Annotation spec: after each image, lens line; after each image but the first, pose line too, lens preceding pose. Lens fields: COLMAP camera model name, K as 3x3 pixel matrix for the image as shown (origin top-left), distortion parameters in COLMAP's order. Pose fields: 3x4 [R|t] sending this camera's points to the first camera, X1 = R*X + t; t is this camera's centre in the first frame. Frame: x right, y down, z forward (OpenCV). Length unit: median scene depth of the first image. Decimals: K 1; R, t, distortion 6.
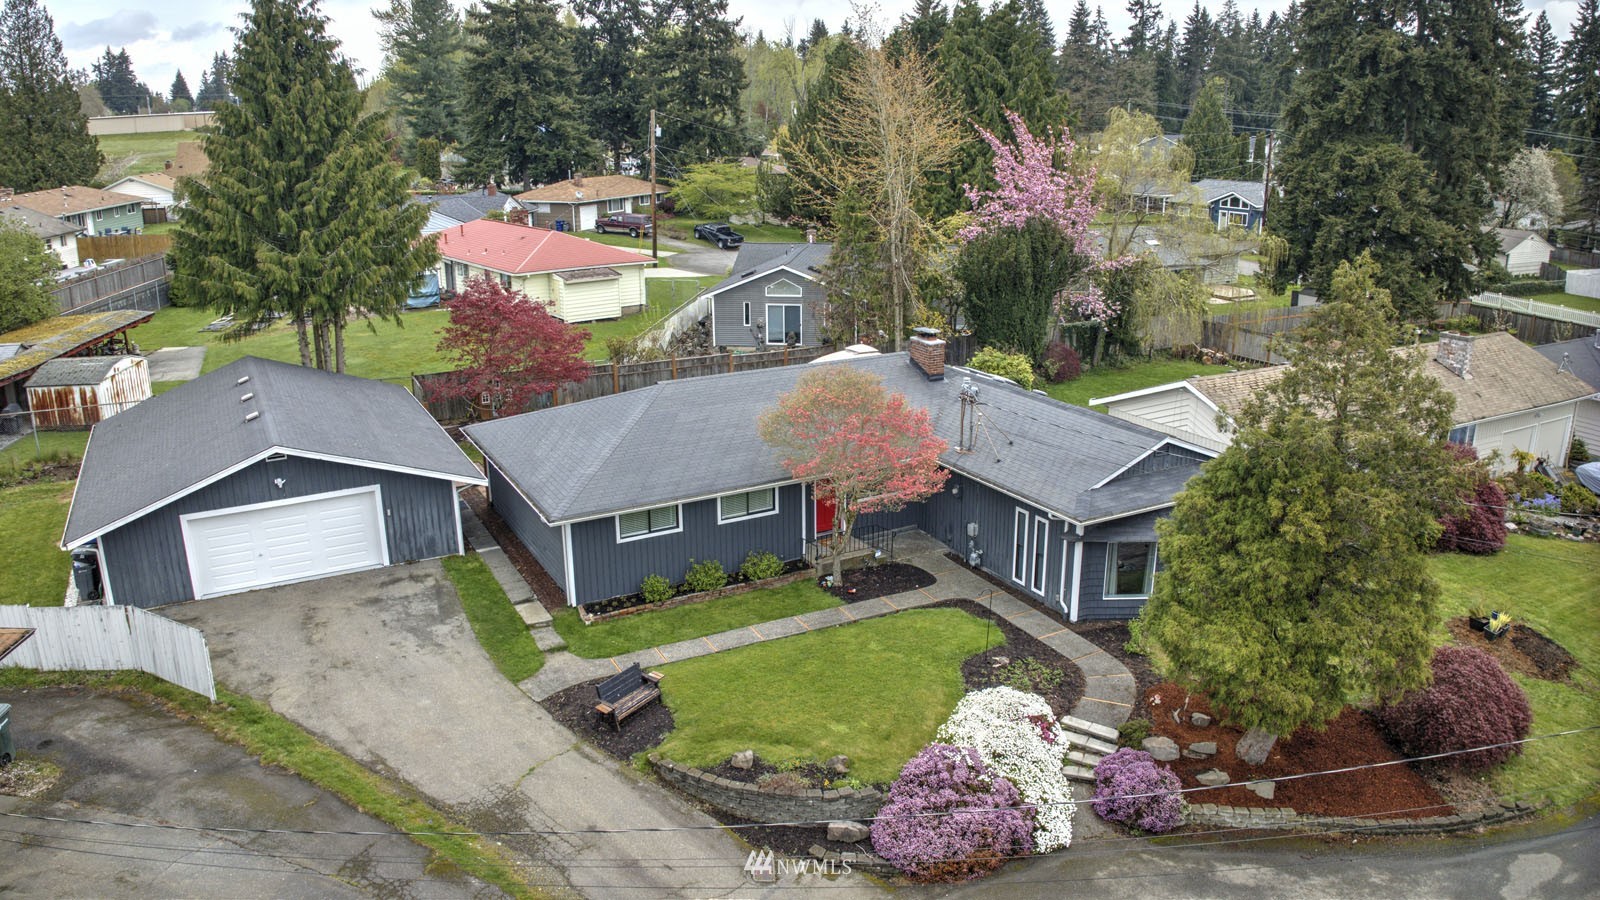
lens RADIAL K [[1124.9, 0, 800.0], [0, 1124.9, 450.0], [0, 0, 1]] dist [-0.109639, -0.006850]
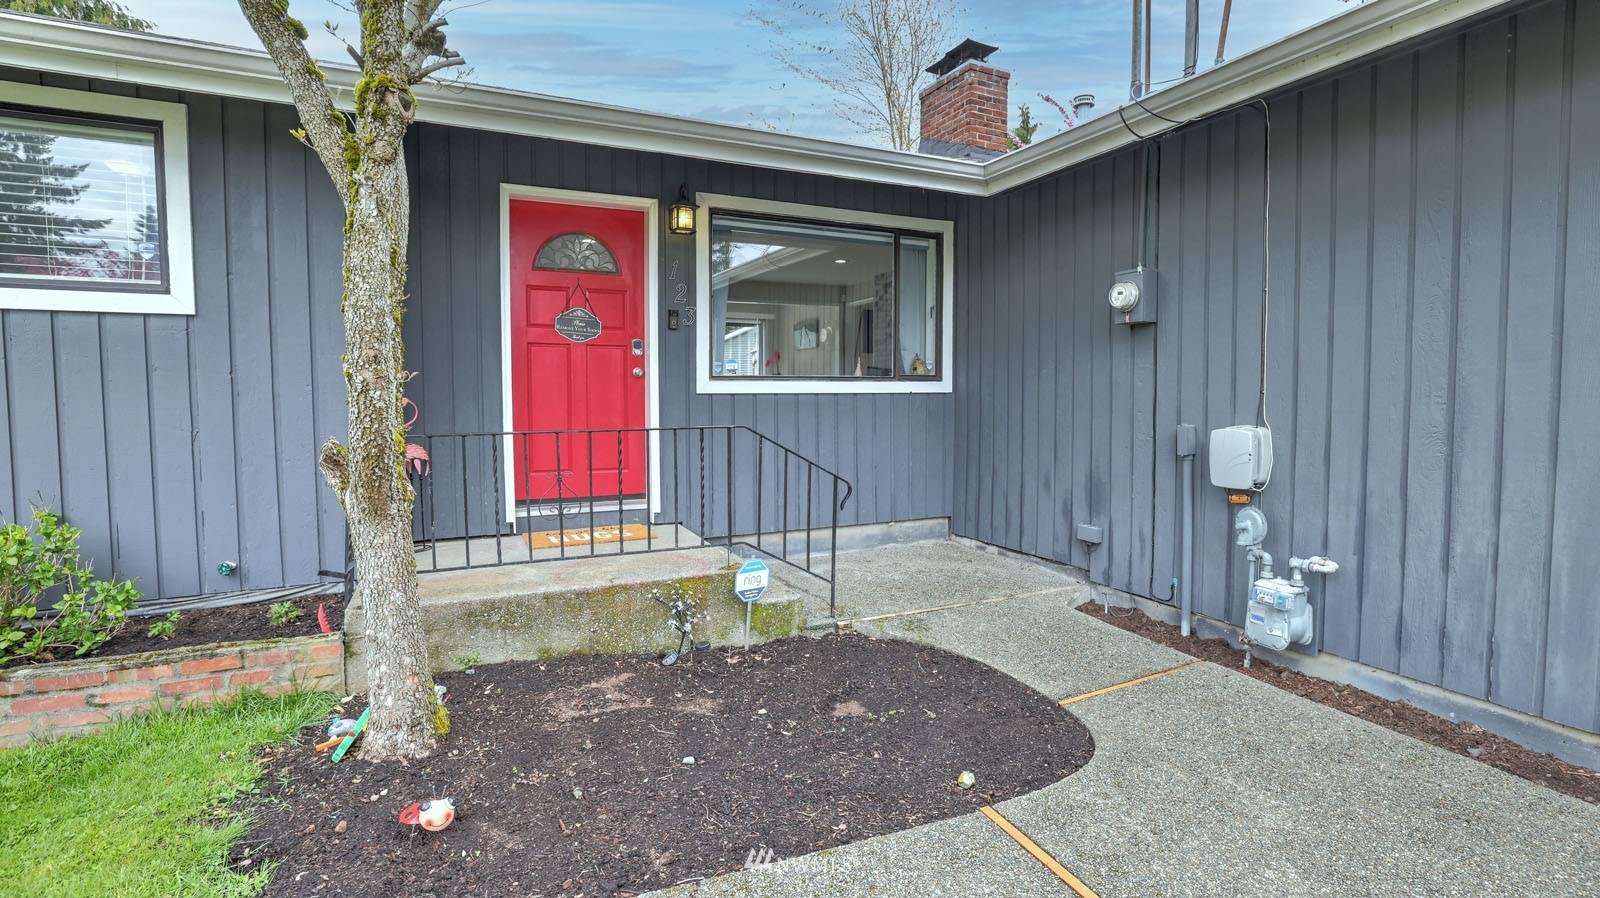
lens RADIAL K [[688.5, 0, 795.3], [0, 688.5, 434.4], [0, 0, 1]] dist [-0.048248, 0.016046]
pose [[0.995690, 0.010079, -0.092191, 0.107261], [-0.031408, 0.971981, -0.232953, 0.118487], [0.087260, 0.234845, 0.968108, 1.074882]]
